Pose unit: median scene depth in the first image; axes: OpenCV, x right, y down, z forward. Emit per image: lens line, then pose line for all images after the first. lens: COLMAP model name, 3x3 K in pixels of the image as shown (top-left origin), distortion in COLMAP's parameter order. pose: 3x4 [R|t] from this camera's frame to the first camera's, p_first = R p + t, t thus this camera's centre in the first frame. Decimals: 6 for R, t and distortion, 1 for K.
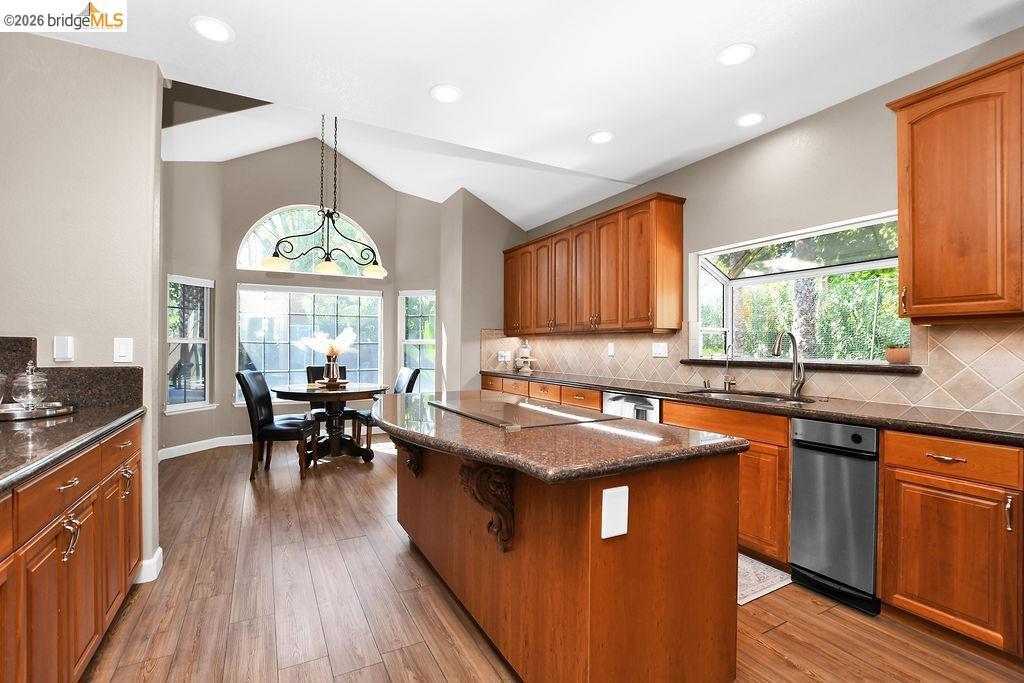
lens RADIAL K [[452.6, 0, 510.6], [0, 452.6, 350.4], [0, 0, 1]] dist [-0.031116, 0.000965]
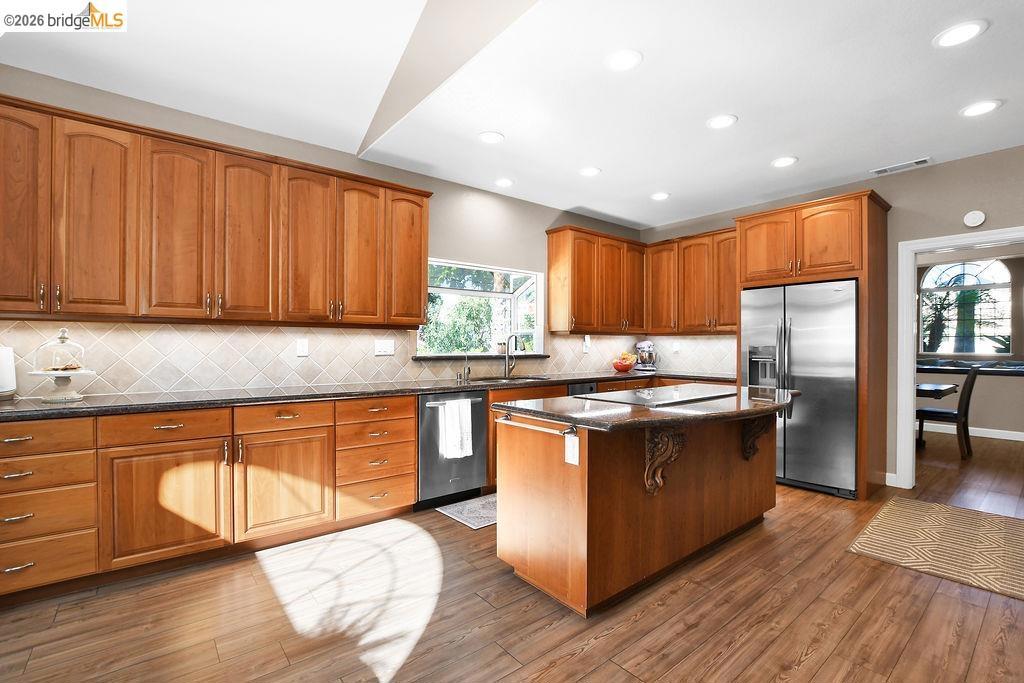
lens RADIAL K [[452.6, 0, 510.6], [0, 452.6, 350.4], [0, 0, 1]] dist [-0.031116, 0.000965]
pose [[-0.168441, -0.009514, 0.985666, -0.720322], [0.004838, 0.999933, 0.010478, -0.004184], [-0.985700, 0.006534, -0.168384, 1.002108]]
